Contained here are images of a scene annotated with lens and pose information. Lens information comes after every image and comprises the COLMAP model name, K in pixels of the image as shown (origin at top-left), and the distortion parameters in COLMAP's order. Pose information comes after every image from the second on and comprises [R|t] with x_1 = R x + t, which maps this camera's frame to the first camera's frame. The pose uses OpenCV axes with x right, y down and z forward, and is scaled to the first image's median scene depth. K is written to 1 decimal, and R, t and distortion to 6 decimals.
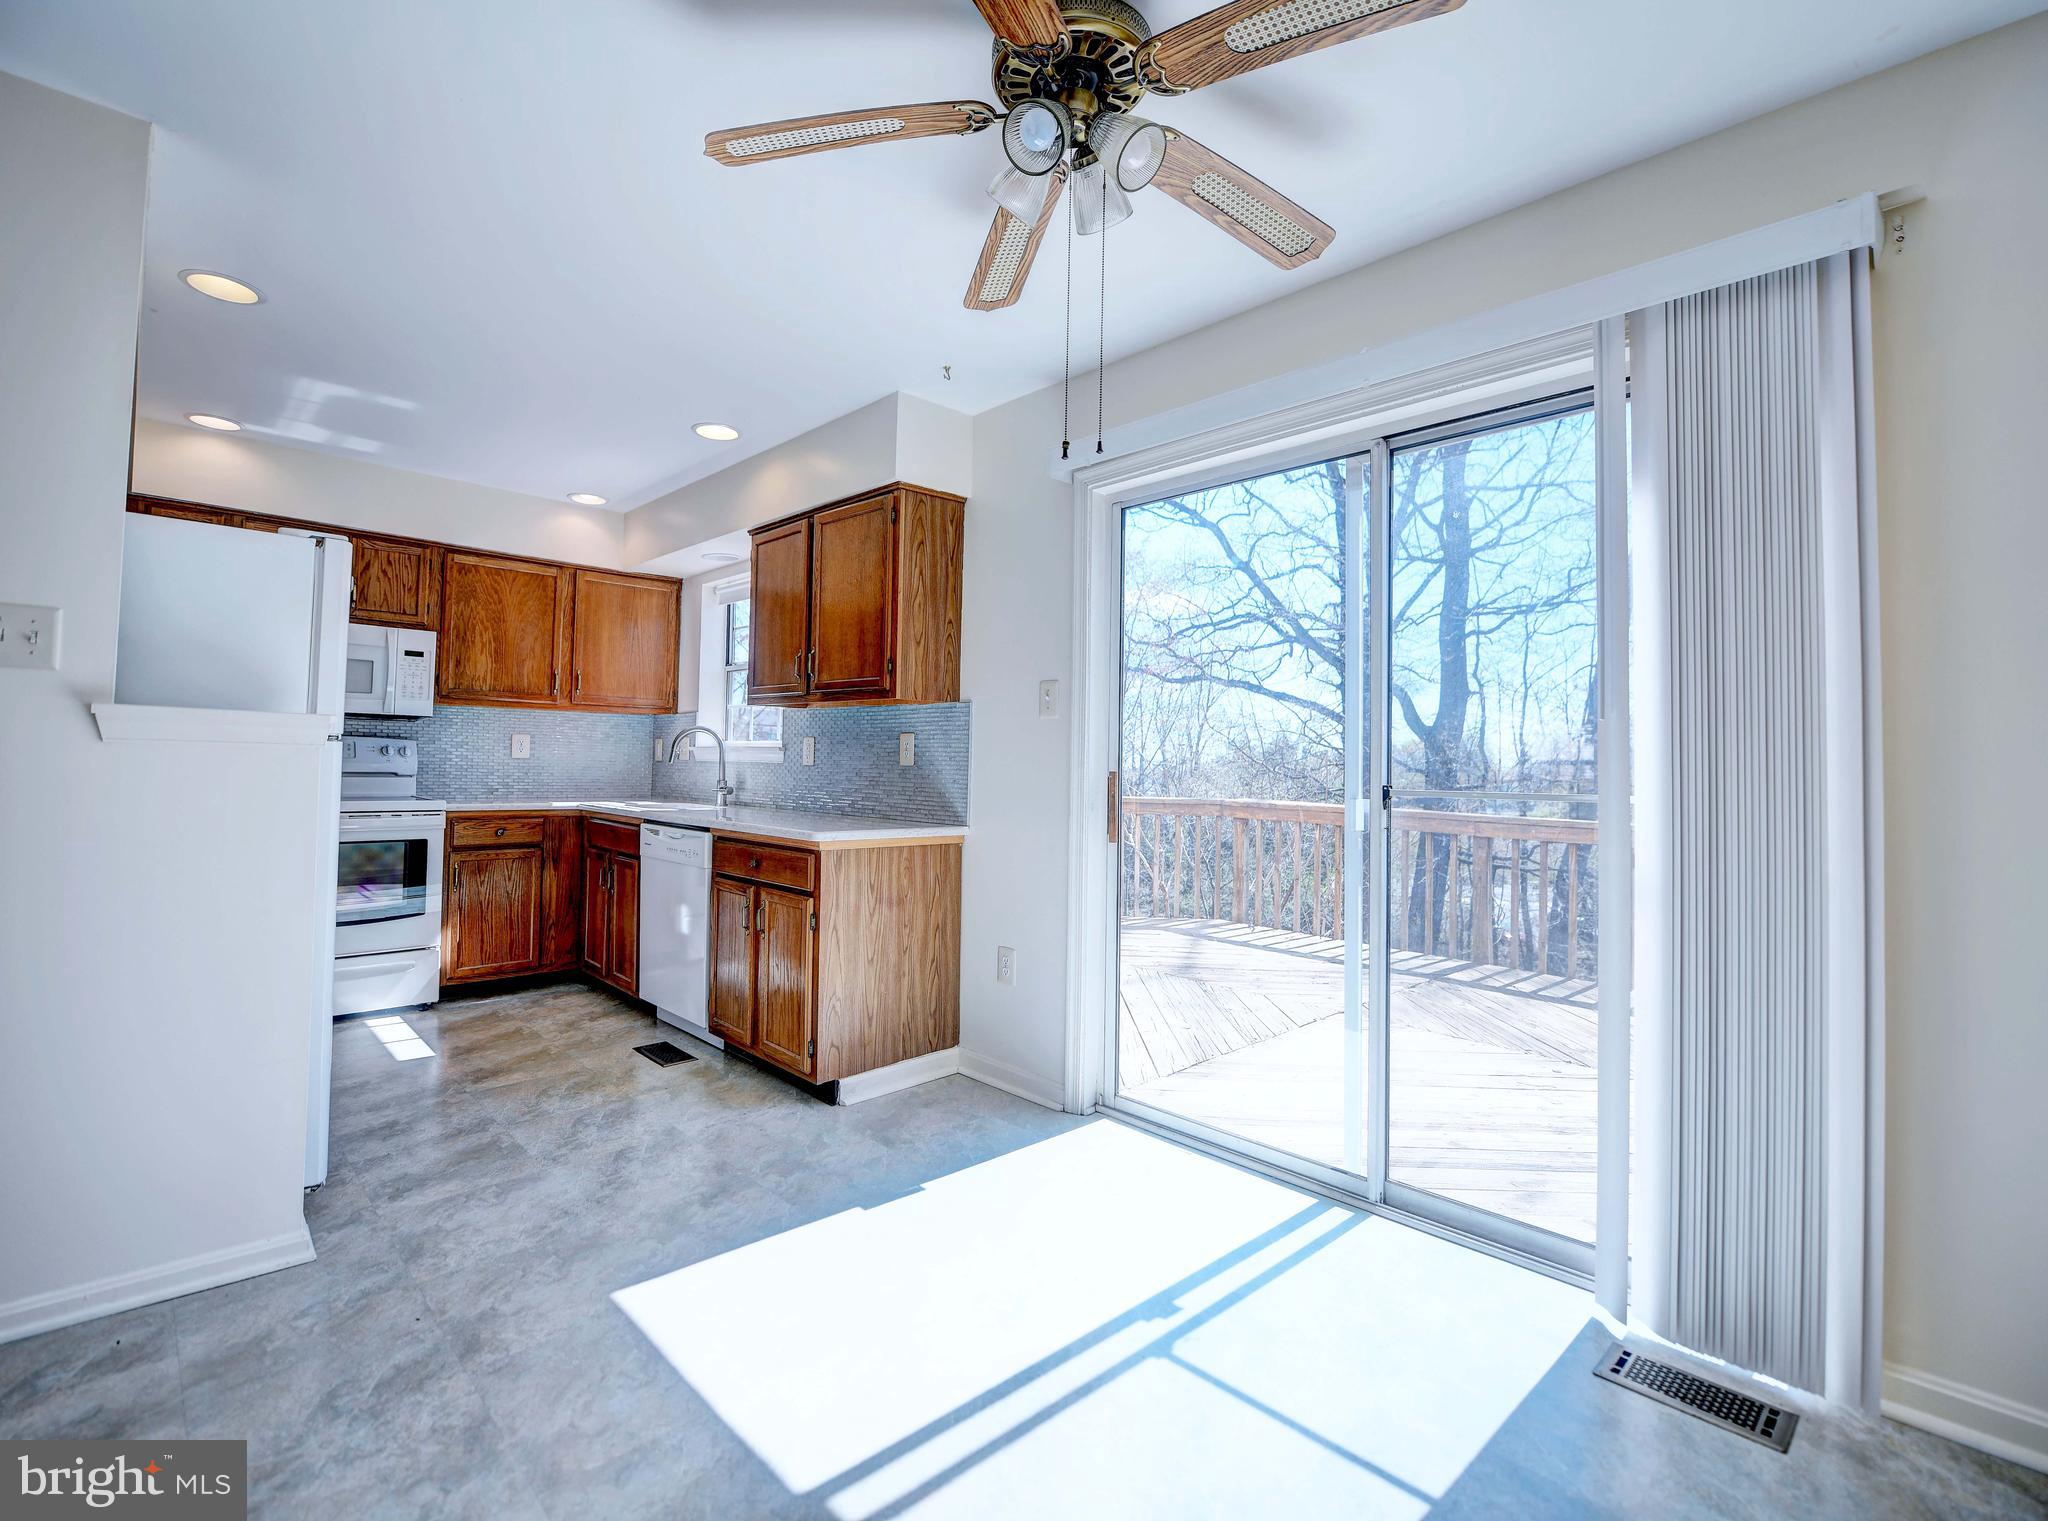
lens RADIAL K [[918.2, 0, 982.2], [0, 918.2, 730.9], [0, 0, 1]] dist [-0.012092, -0.002100]
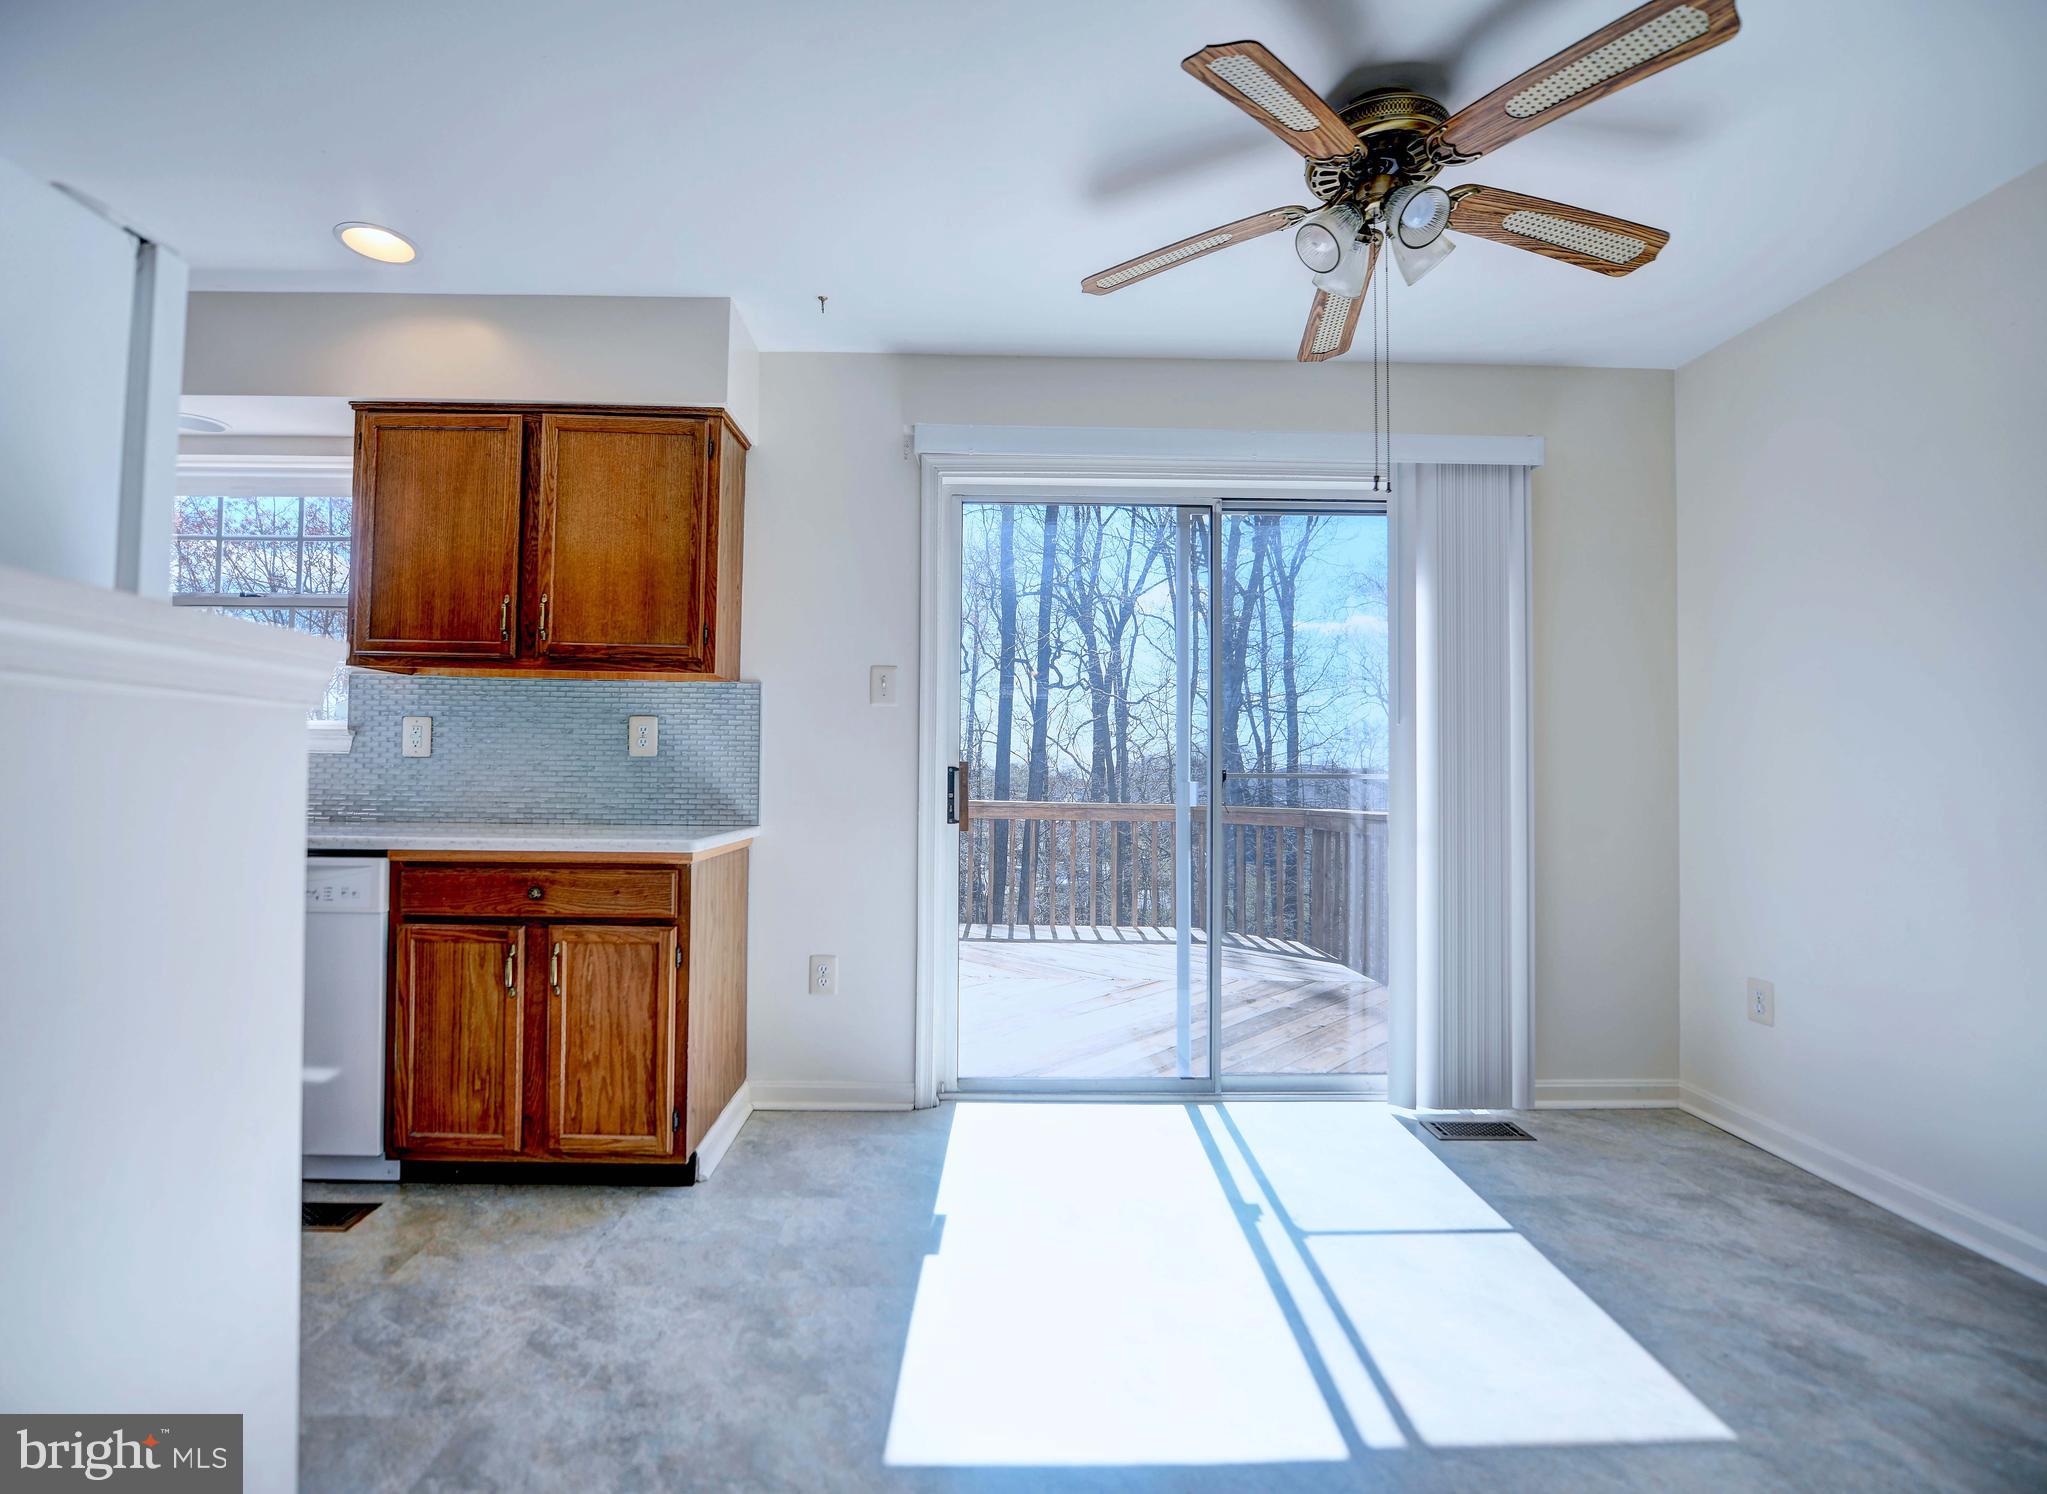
lens RADIAL K [[917.8, 0, 971.8], [0, 917.8, 750.5], [0, 0, 1]] dist [-0.012092, -0.002100]
pose [[0.679845, 0.006420, 0.733328, -0.491938], [-0.024443, 0.999604, 0.013909, 0.014991], [-0.732948, -0.027381, 0.679733, 0.252728]]
